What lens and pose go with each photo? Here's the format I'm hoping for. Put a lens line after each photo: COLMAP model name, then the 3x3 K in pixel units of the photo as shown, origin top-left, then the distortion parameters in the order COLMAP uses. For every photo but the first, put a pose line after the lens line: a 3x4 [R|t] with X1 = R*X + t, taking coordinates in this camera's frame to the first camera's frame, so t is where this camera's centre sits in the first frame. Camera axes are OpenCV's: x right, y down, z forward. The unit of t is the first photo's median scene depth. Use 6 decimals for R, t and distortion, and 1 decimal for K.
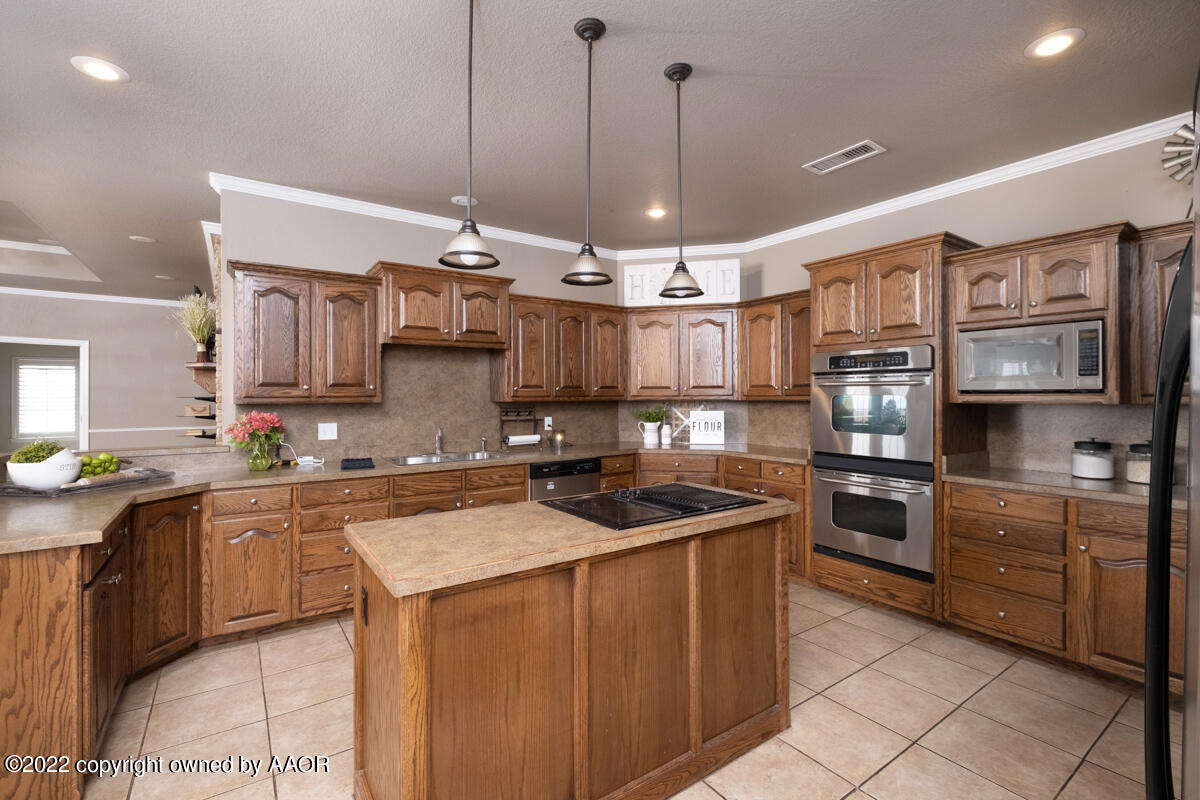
lens RADIAL K [[529.0, 0, 599.5], [0, 529.0, 396.2], [0, 0, 1]] dist [0.001547, -0.001192]
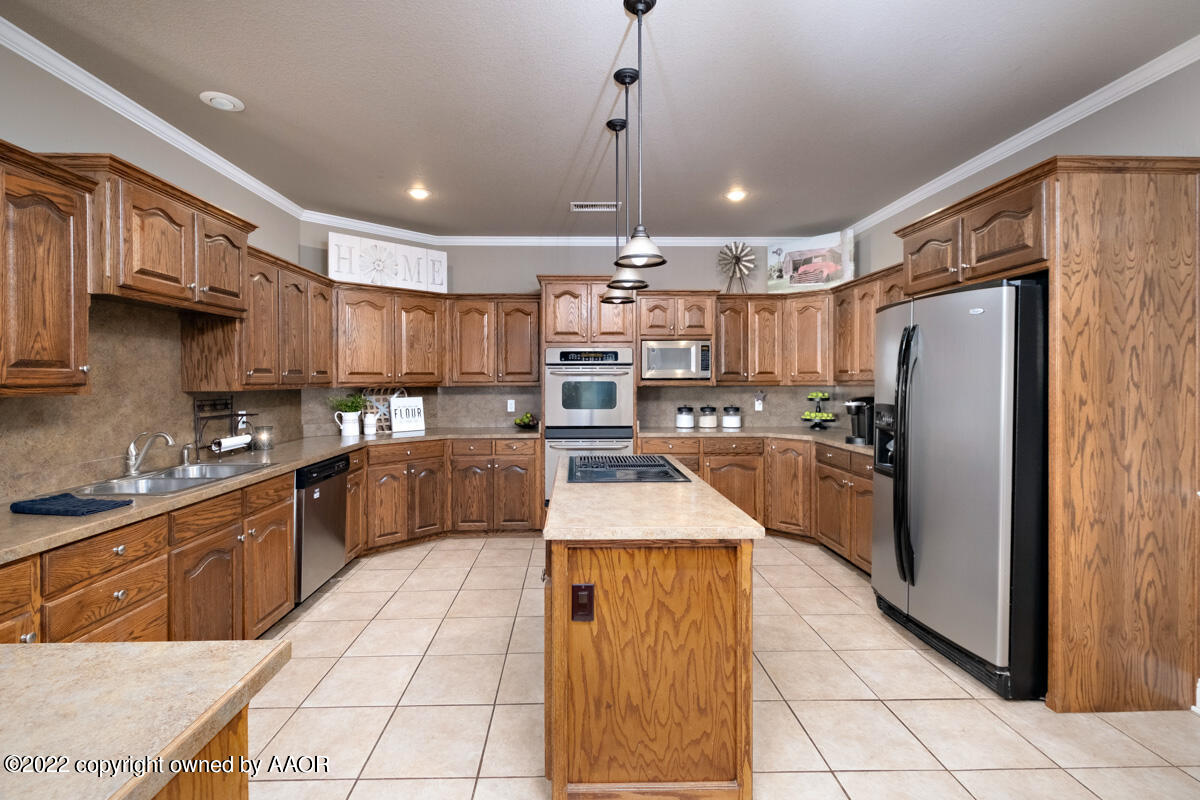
lens RADIAL K [[529.0, 0, 592.8], [0, 529.0, 387.6], [0, 0, 1]] dist [0.001547, -0.001192]
pose [[0.558660, -0.011306, 0.829320, -0.538608], [0.003579, 0.999931, 0.011221, -0.000946], [-0.829389, -0.003301, 0.558662, 0.200943]]
